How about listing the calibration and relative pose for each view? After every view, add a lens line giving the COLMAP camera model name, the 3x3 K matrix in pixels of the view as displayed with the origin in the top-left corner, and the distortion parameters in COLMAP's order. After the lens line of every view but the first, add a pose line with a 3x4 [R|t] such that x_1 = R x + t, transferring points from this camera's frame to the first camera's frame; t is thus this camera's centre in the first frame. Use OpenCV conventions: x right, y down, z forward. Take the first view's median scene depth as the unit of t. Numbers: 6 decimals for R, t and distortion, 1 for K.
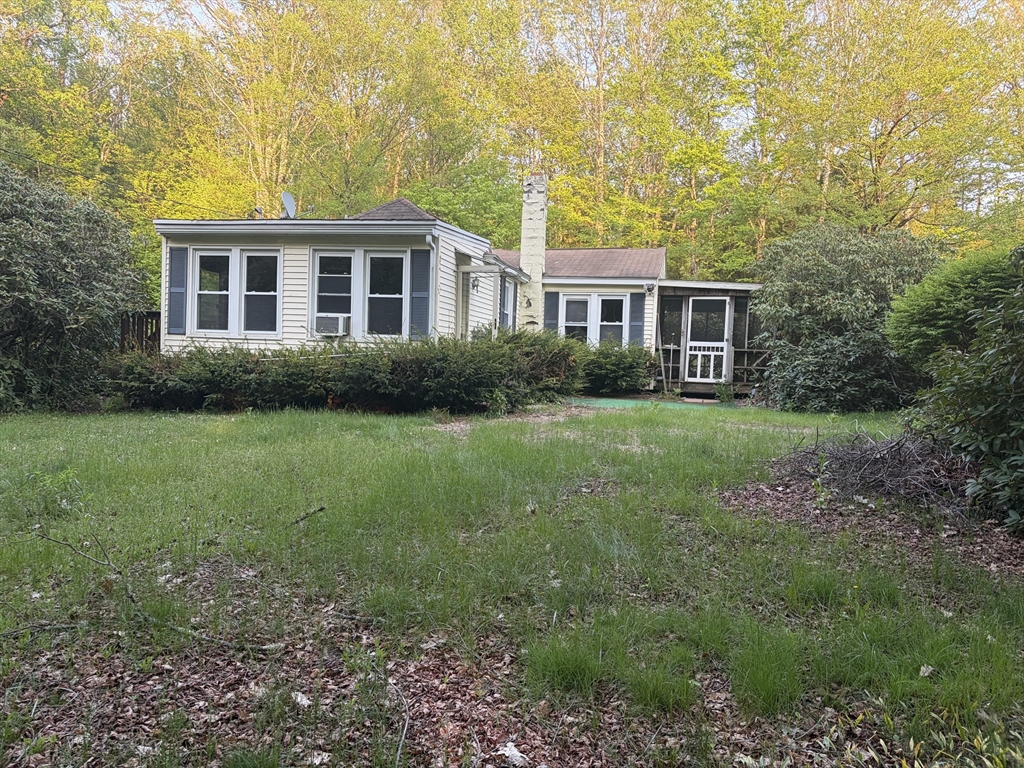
lens RADIAL K [[750.0, 0, 510.5], [0, 750.0, 391.3], [0, 0, 1]] dist [0.006302, -0.007561]
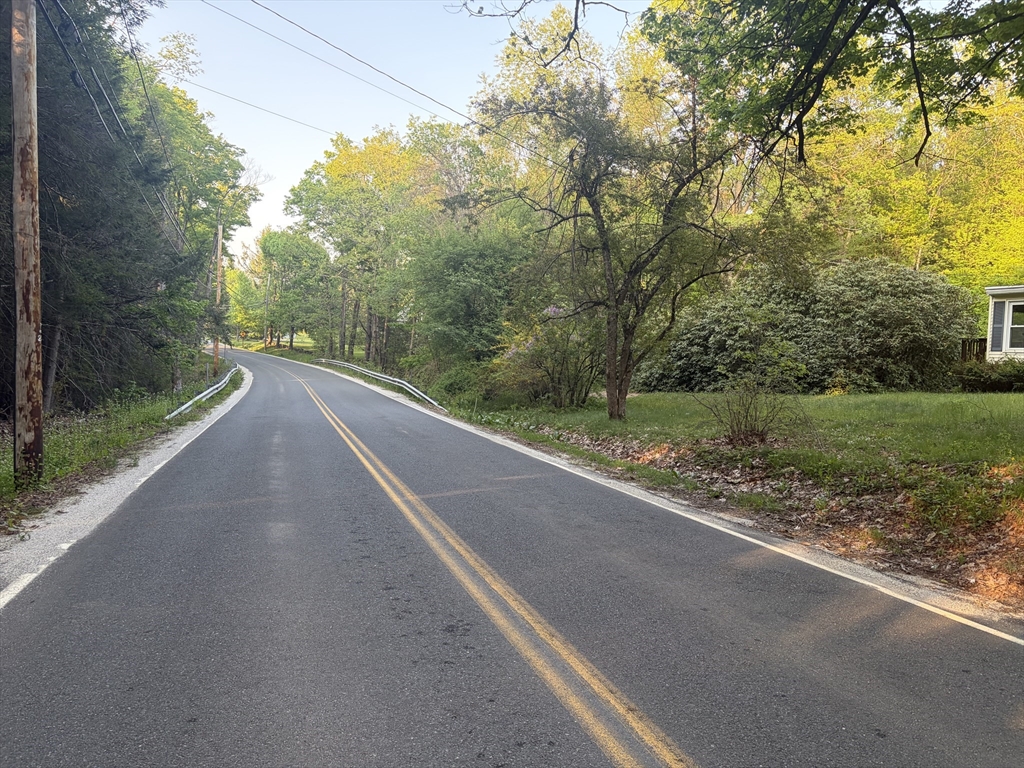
lens RADIAL K [[750.0, 0, 533.3], [0, 750.0, 393.2], [0, 0, 1]] dist [0.006302, -0.007561]
pose [[0.579060, 0.017932, -0.815088, 0.262174], [-0.039775, 0.999189, -0.006275, 0.055823], [0.814314, 0.036053, 0.579304, -0.650743]]
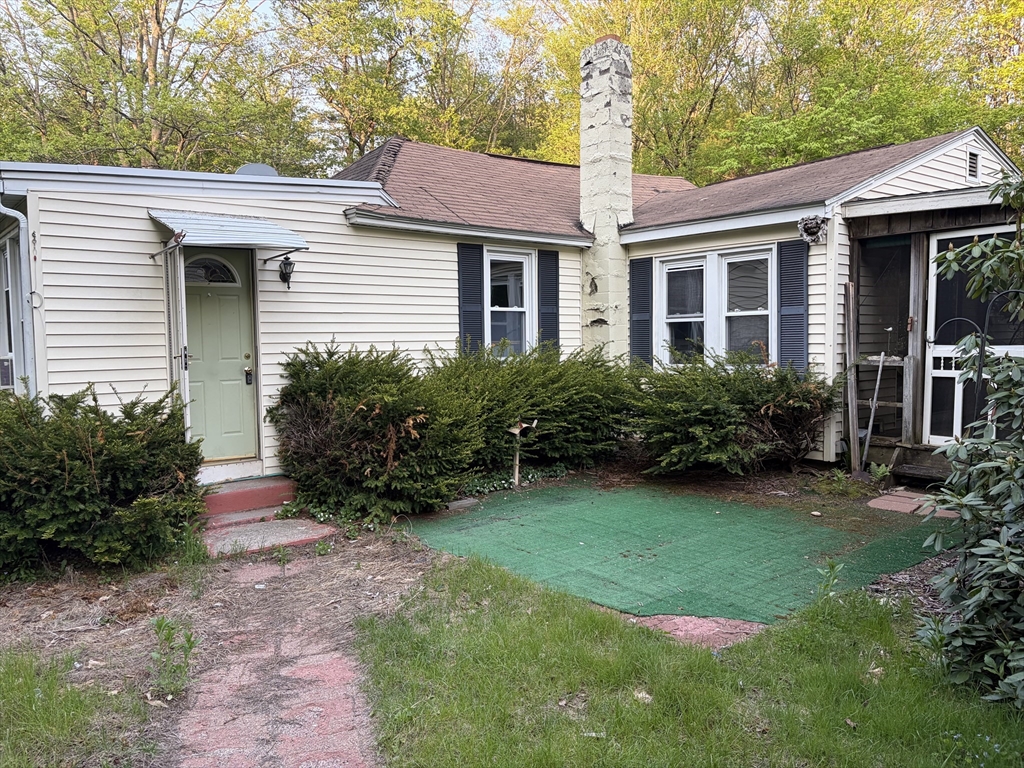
lens RADIAL K [[750.0, 0, 510.2], [0, 750.0, 379.5], [0, 0, 1]] dist [0.006302, -0.007561]
pose [[0.788453, -0.012216, -0.614974, 0.309840], [0.022410, 0.999709, 0.008874, -0.057234], [0.614687, -0.020779, 0.788497, 0.546106]]
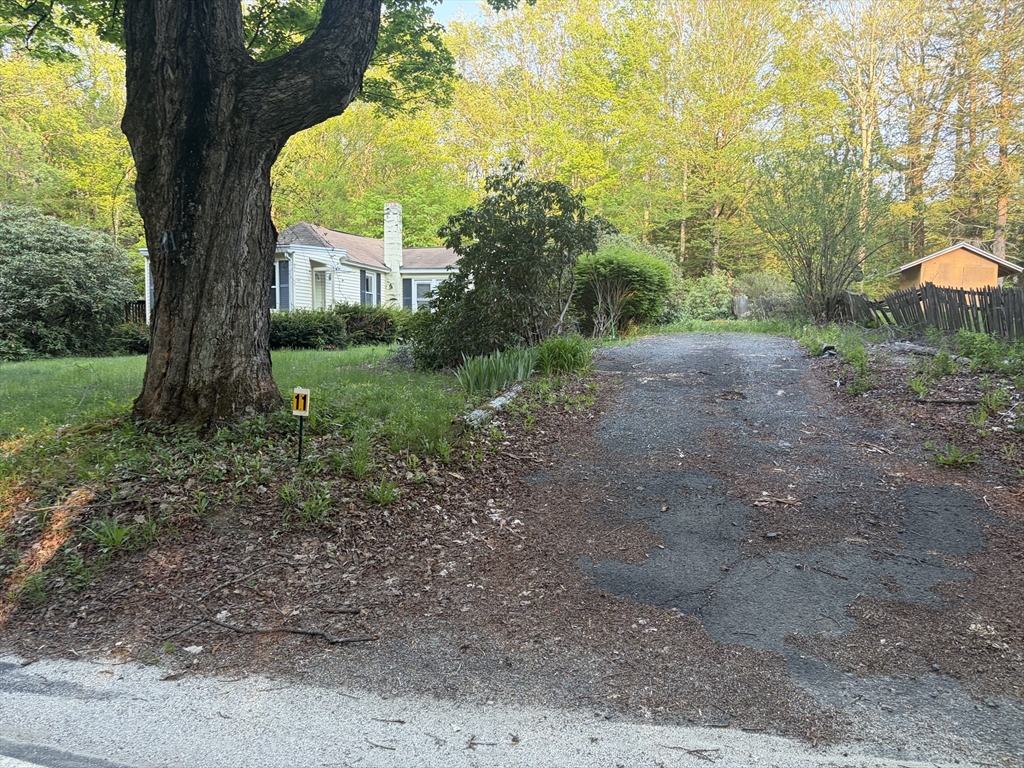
lens RADIAL K [[750.0, 0, 514.9], [0, 750.0, 385.0], [0, 0, 1]] dist [0.006302, -0.007561]
pose [[0.998548, -0.029063, -0.045347, 0.344285], [0.030085, 0.999305, 0.022014, 0.057855], [0.044675, -0.023346, 0.998729, -0.526363]]
